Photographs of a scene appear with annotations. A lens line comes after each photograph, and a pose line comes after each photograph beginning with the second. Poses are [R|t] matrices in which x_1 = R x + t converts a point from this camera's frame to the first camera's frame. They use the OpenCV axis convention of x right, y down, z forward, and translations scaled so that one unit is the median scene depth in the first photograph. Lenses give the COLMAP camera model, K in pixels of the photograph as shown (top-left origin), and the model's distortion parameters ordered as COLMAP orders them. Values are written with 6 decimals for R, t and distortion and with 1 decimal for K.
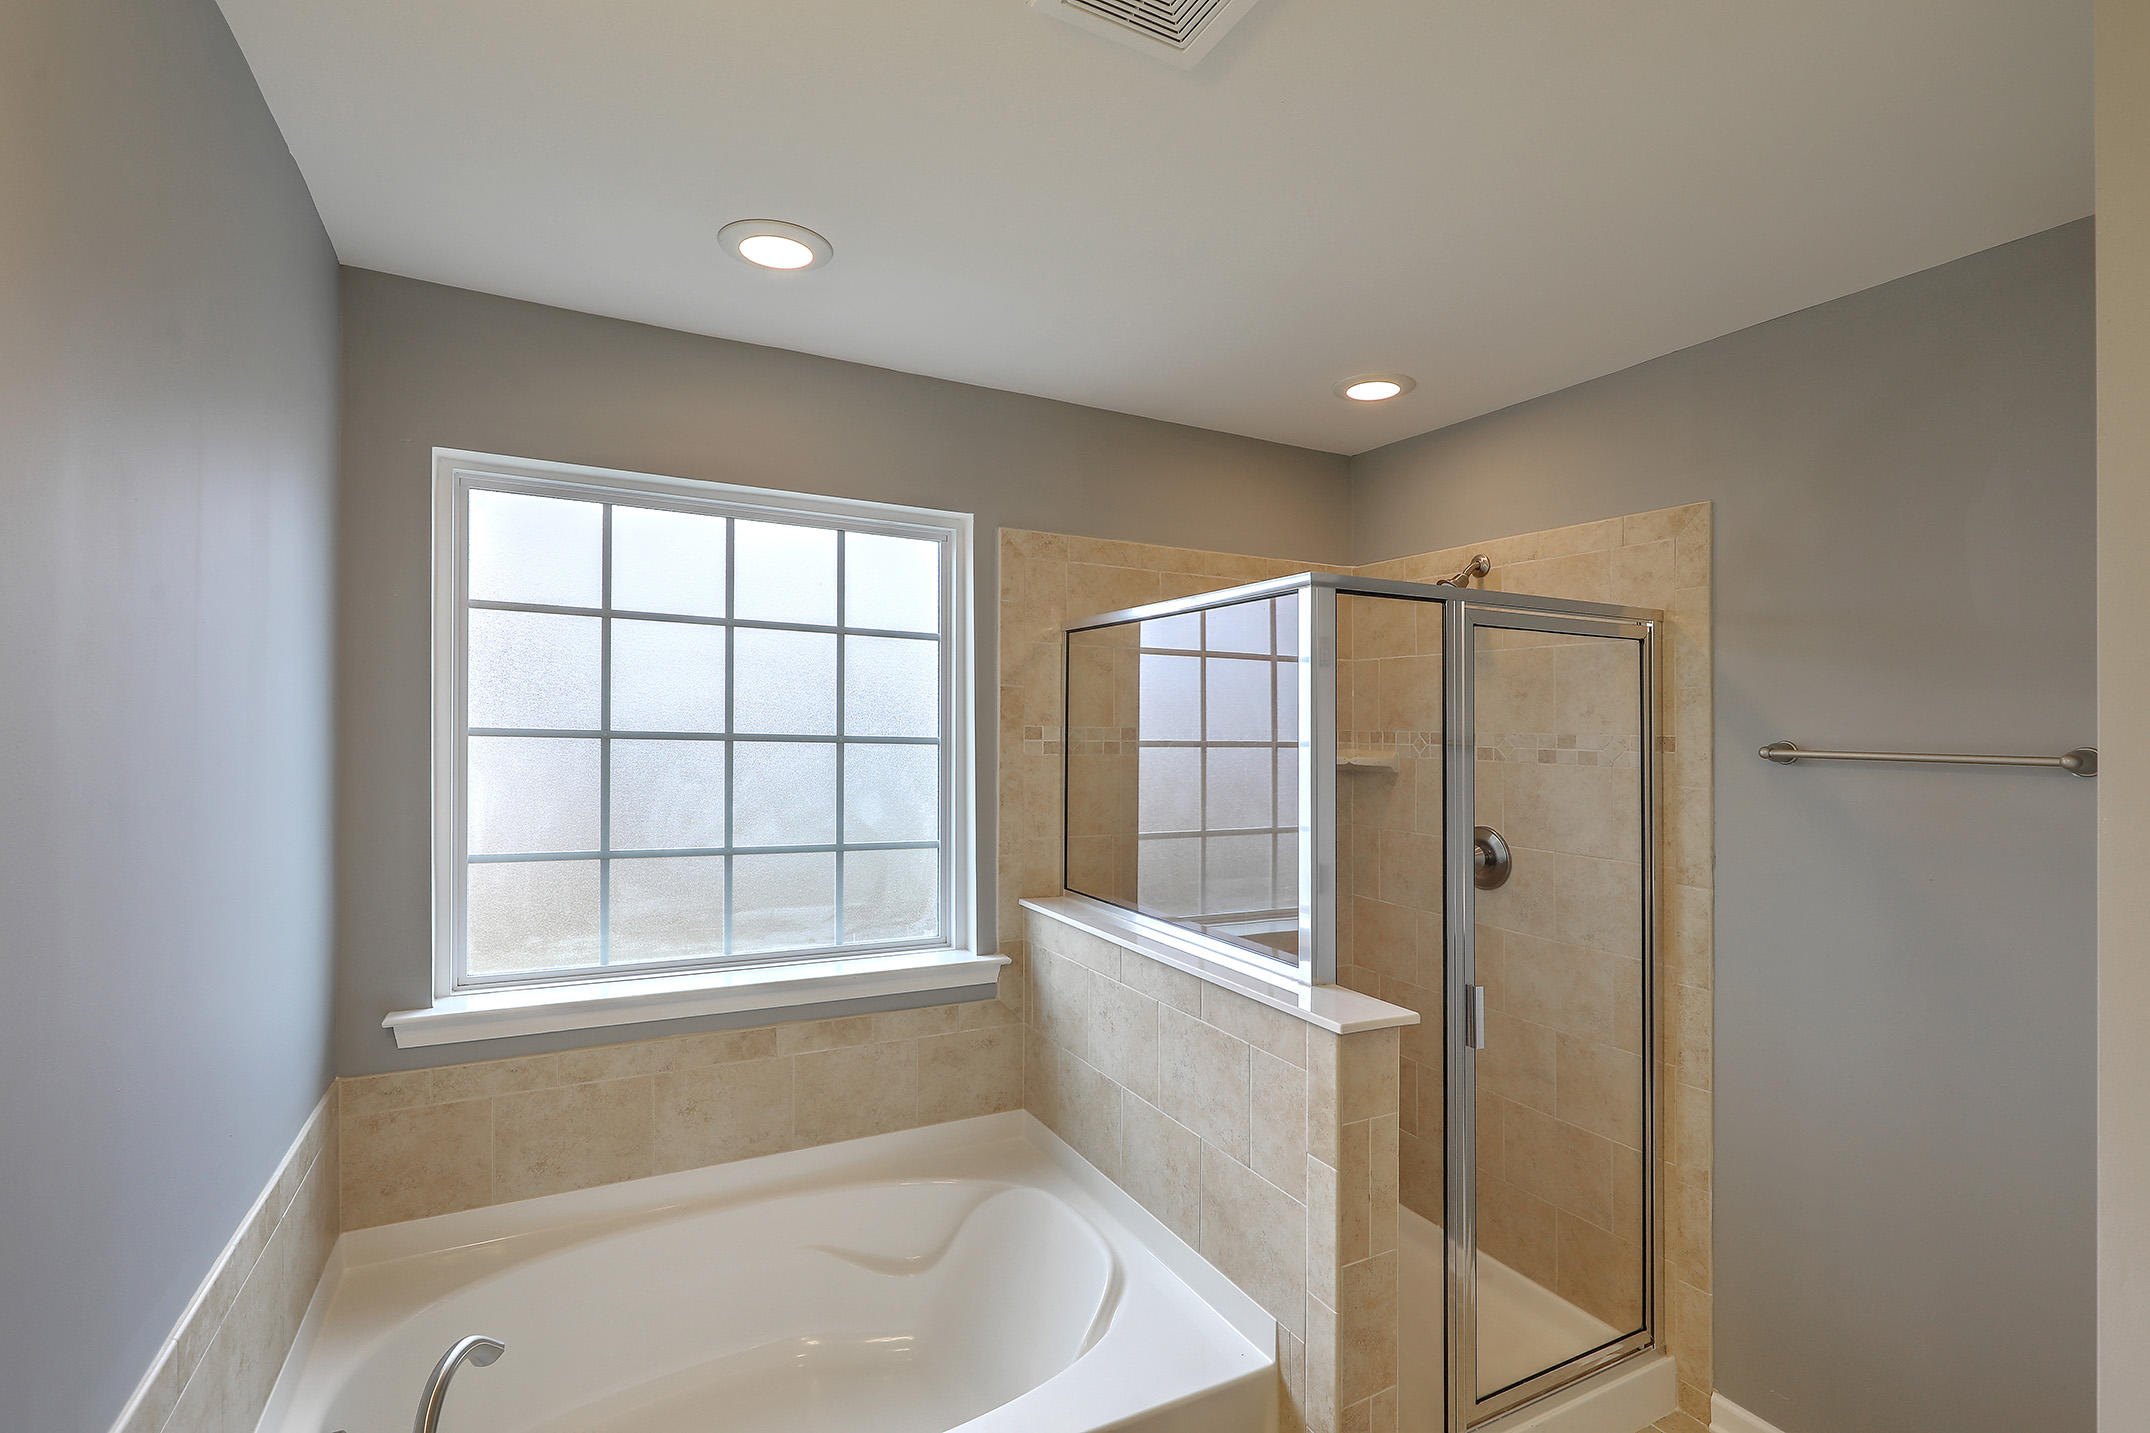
lens RADIAL K [[967.4, 0, 1089.3], [0, 967.4, 731.2], [0, 0, 1]] dist [0.004268, -0.001188]
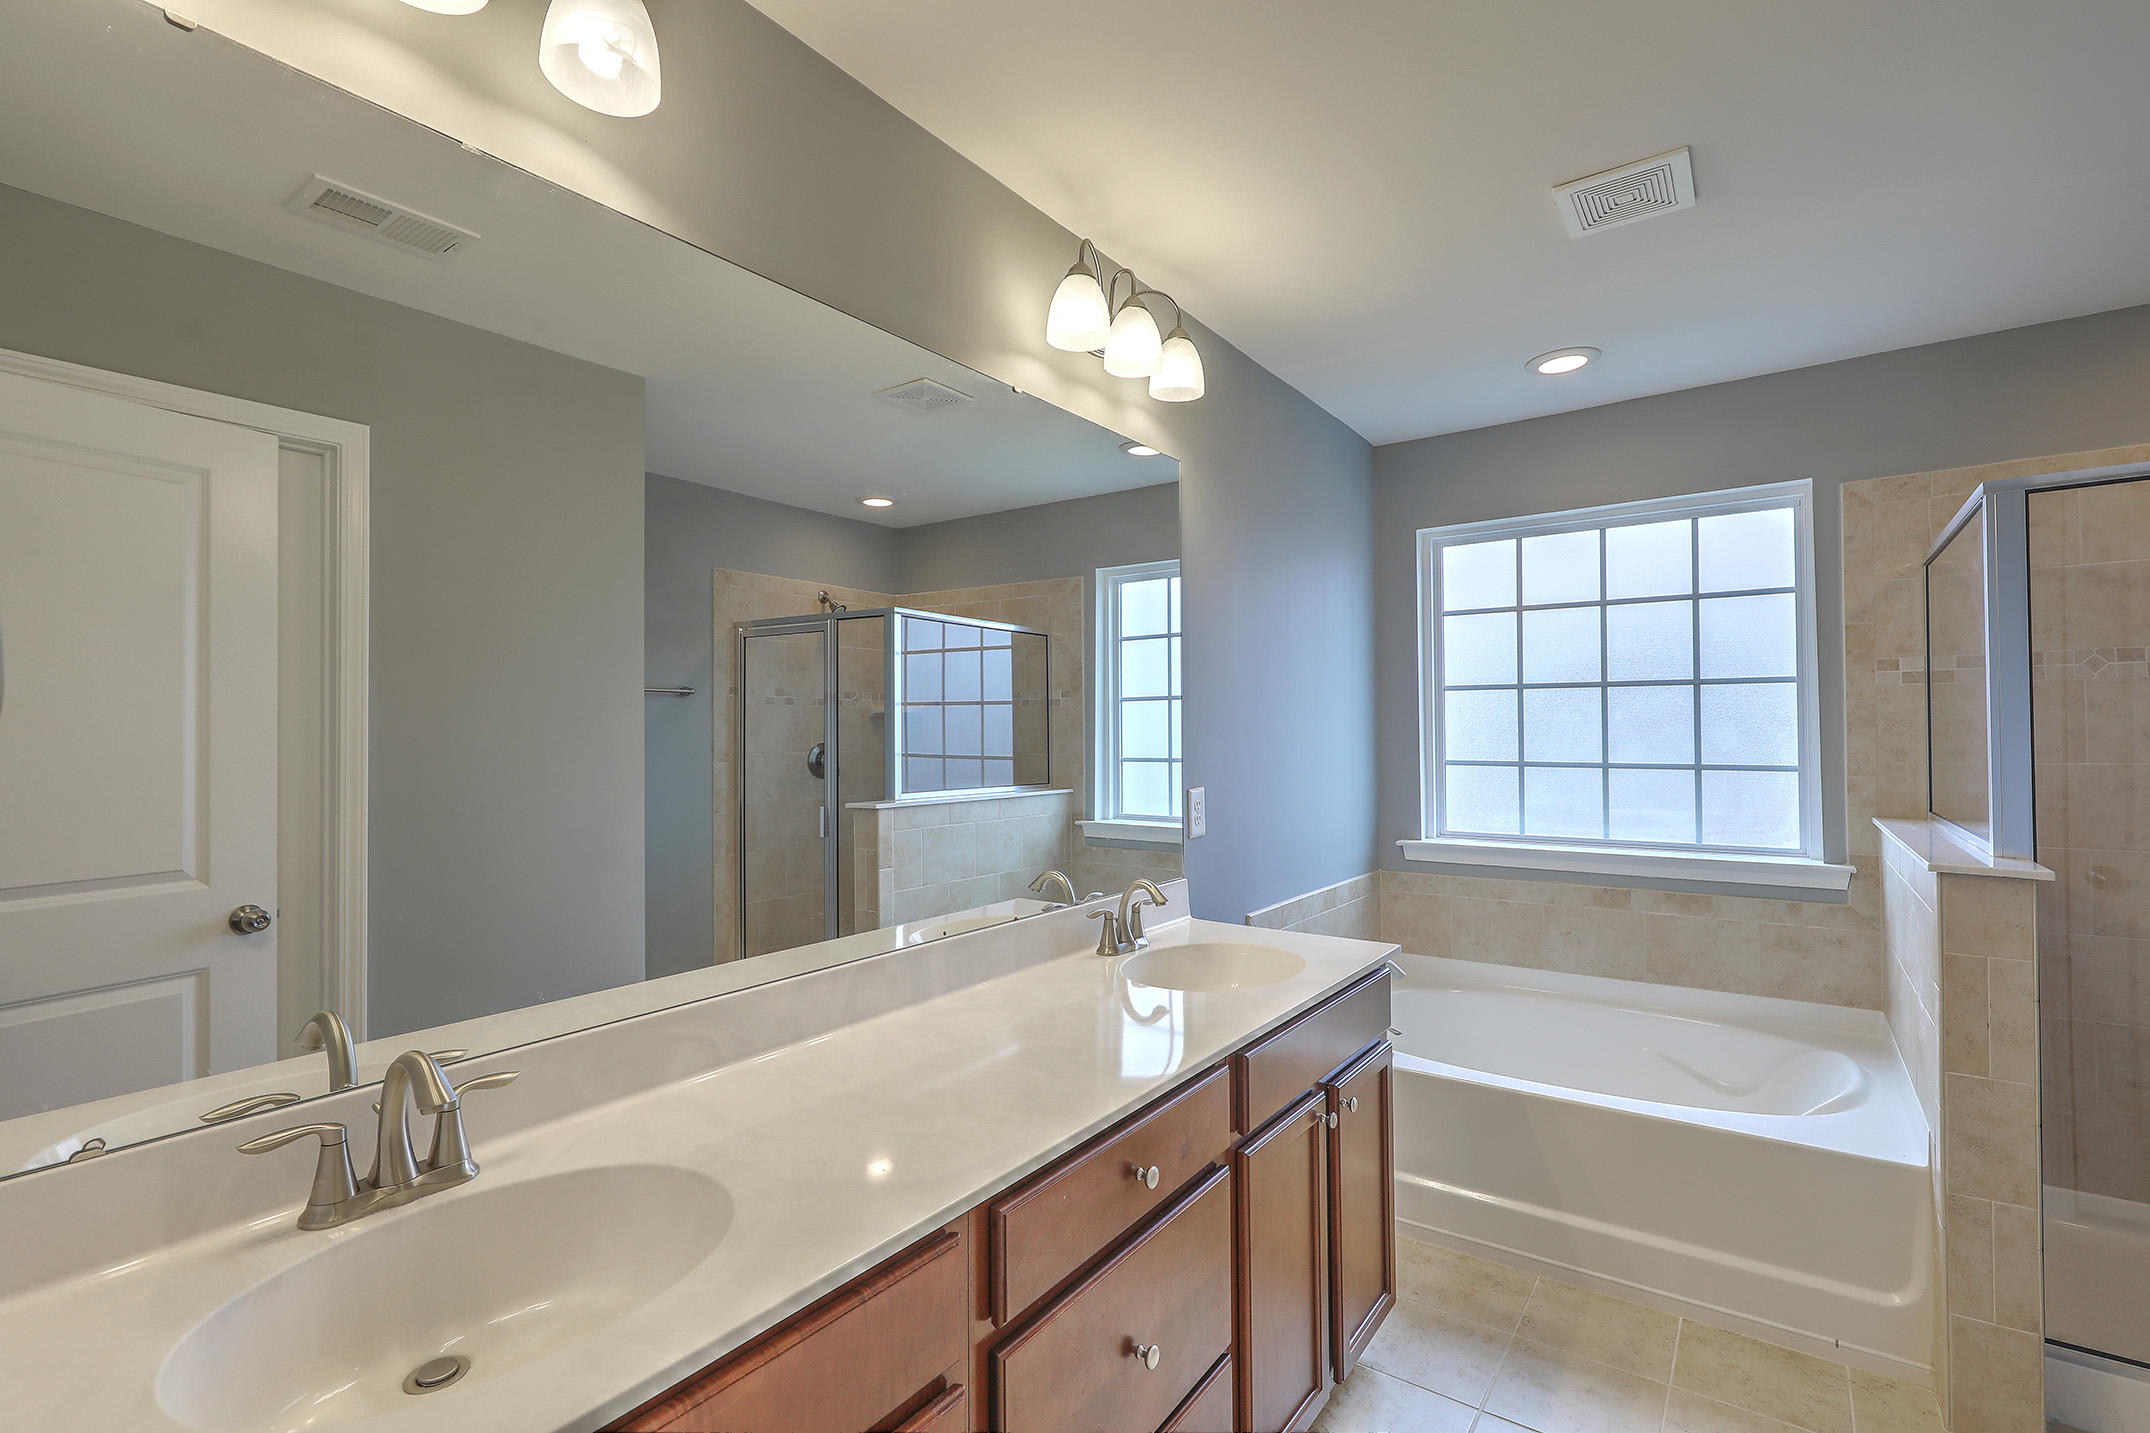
lens RADIAL K [[967.4, 0, 1069.0], [0, 967.4, 719.5], [0, 0, 1]] dist [0.004268, -0.001188]
pose [[0.428814, -0.033991, -0.902753, 0.560352], [0.009722, 0.999408, -0.033013, 0.095936], [0.903340, 0.005380, 0.428891, -0.302136]]
